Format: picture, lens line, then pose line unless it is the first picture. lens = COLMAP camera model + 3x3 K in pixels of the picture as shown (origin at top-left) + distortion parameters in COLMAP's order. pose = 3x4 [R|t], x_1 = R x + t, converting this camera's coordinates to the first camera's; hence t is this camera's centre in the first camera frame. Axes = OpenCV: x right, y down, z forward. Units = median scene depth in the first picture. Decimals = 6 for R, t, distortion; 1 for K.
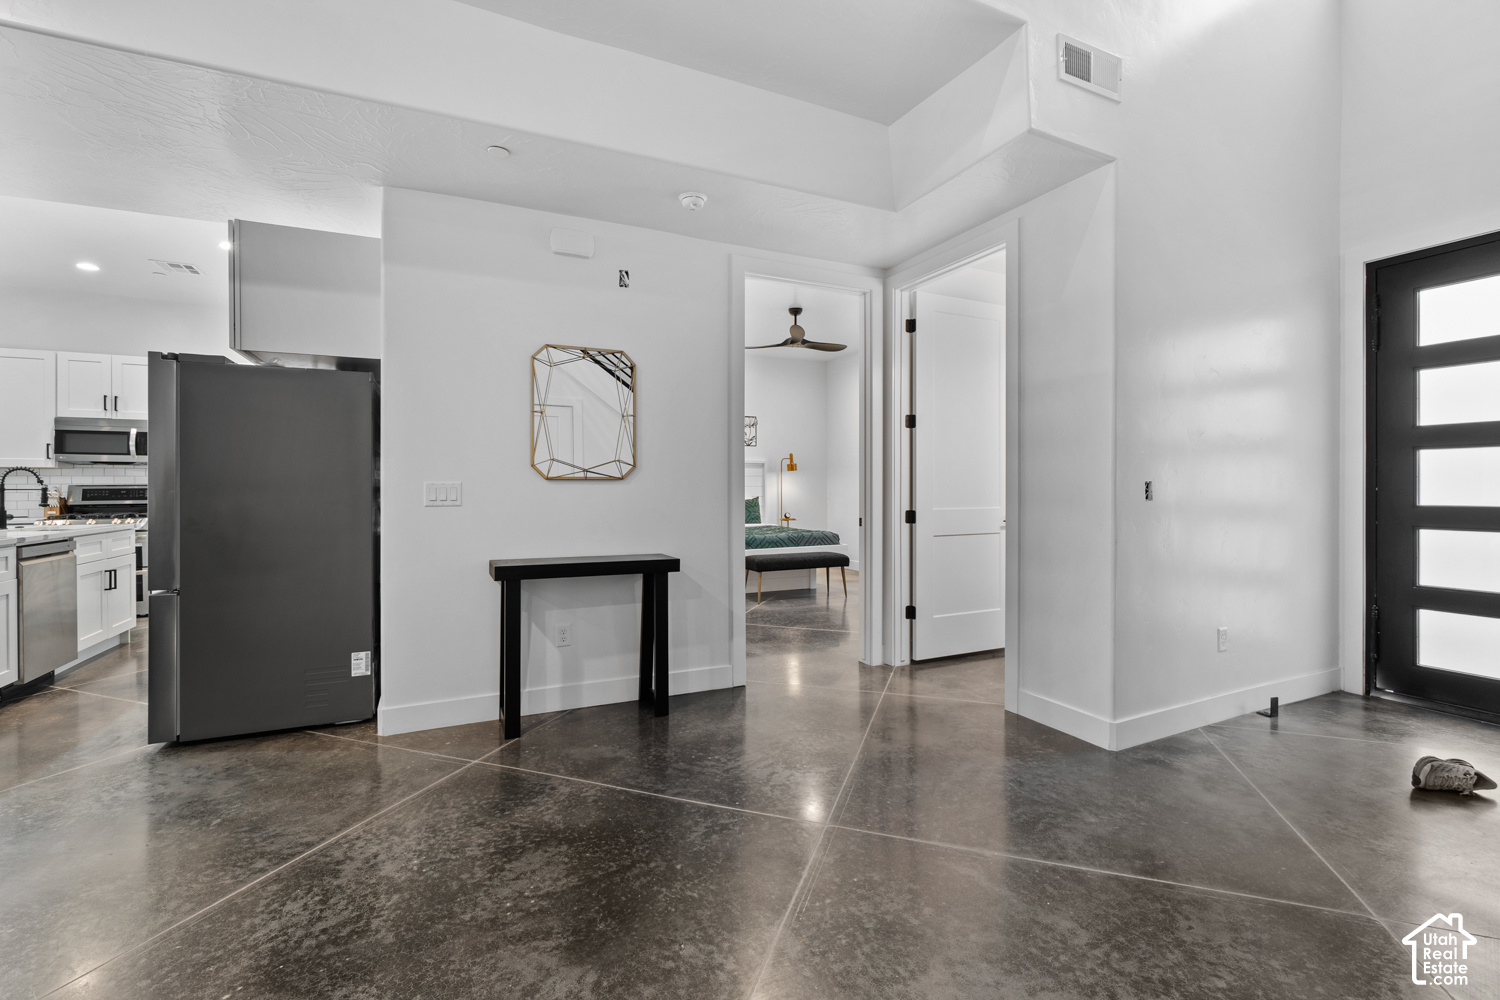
lens RADIAL K [[645.6, 0, 741.0], [0, 645.6, 488.7], [0, 0, 1]] dist [-0.008298, 0.002320]
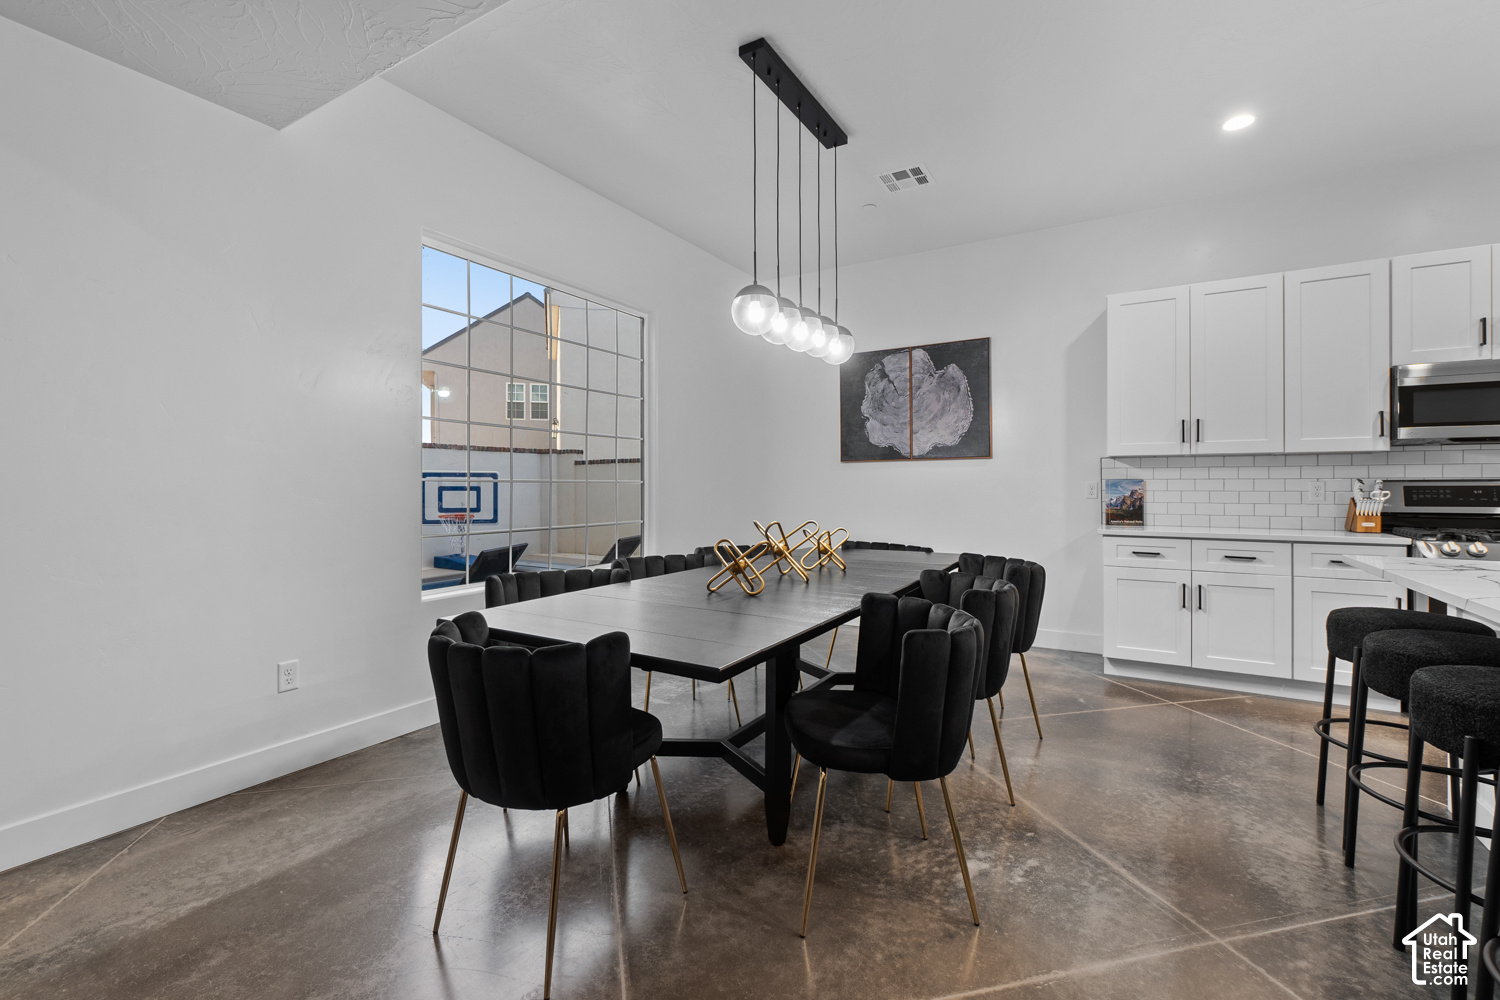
lens RADIAL K [[645.6, 0, 759.5], [0, 645.6, 487.6], [0, 0, 1]] dist [-0.008298, 0.002320]
pose [[0.573542, 0.006125, -0.819153, -0.896758], [-0.002525, 0.999981, 0.005709, -0.000558], [0.819172, -0.001206, 0.573547, 0.168176]]
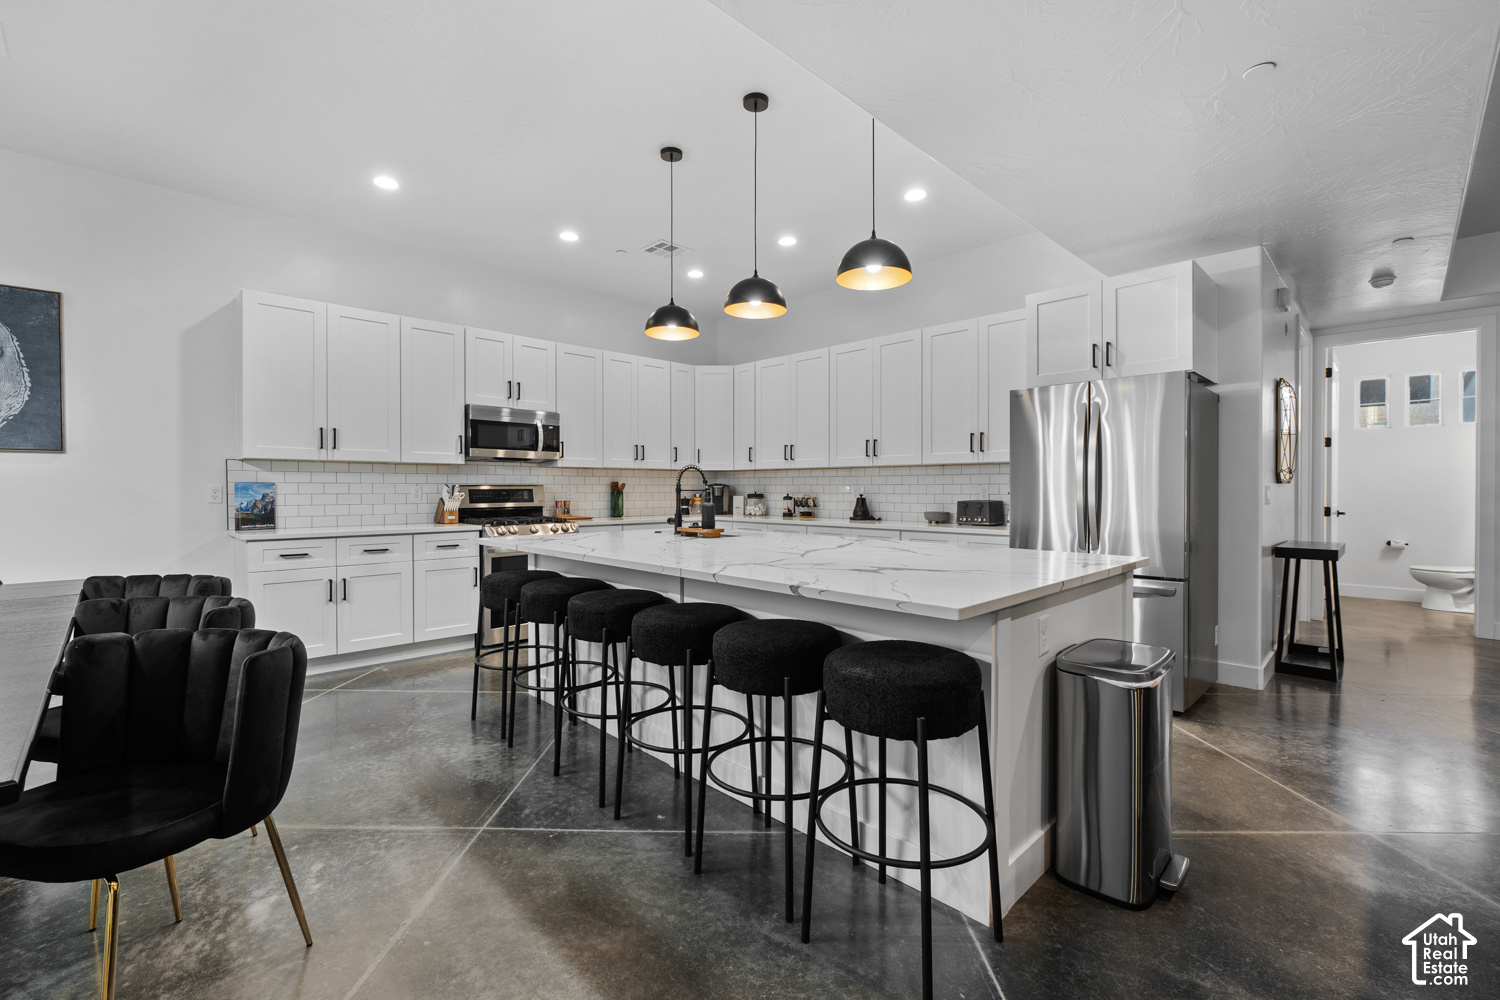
lens RADIAL K [[645.6, 0, 723.7], [0, 645.6, 492.8], [0, 0, 1]] dist [-0.008298, 0.002320]
pose [[0.944357, 0.001303, 0.328919, -1.005251], [-0.002799, 0.999988, 0.004073, 0.000272], [-0.328910, -0.004767, 0.944349, 0.088600]]
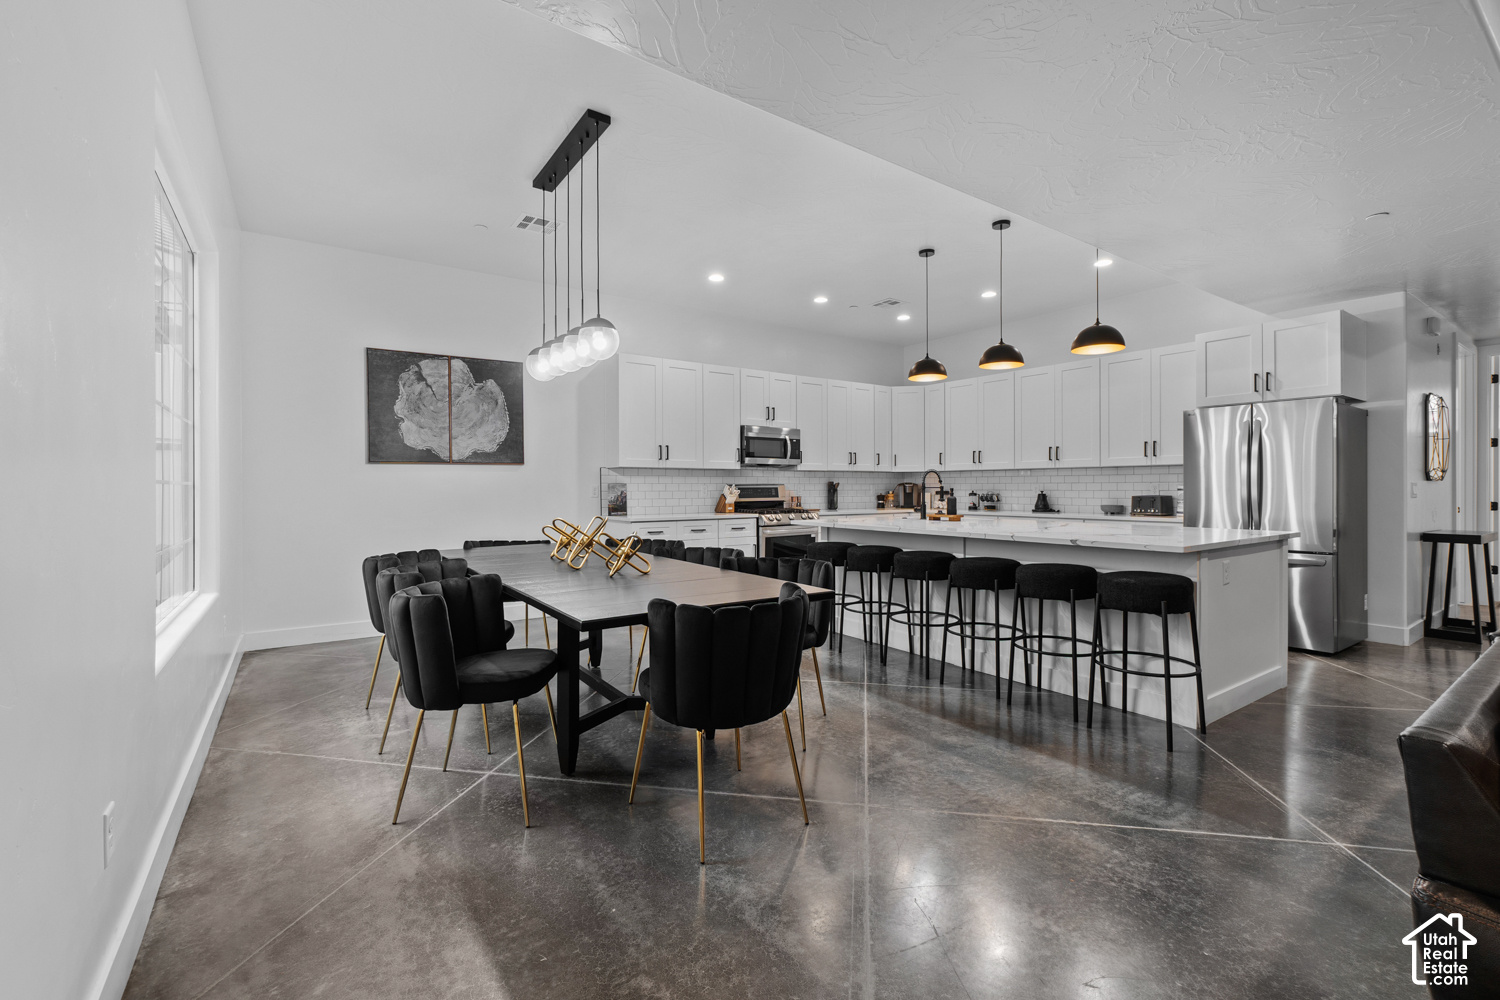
lens RADIAL K [[645.6, 0, 722.8], [0, 645.6, 491.5], [0, 0, 1]] dist [-0.008298, 0.002320]
pose [[0.985291, -0.000483, 0.170887, -1.270110], [-0.000132, 0.999994, 0.003588, 0.002685], [-0.170887, -0.003558, 0.985284, -0.130344]]
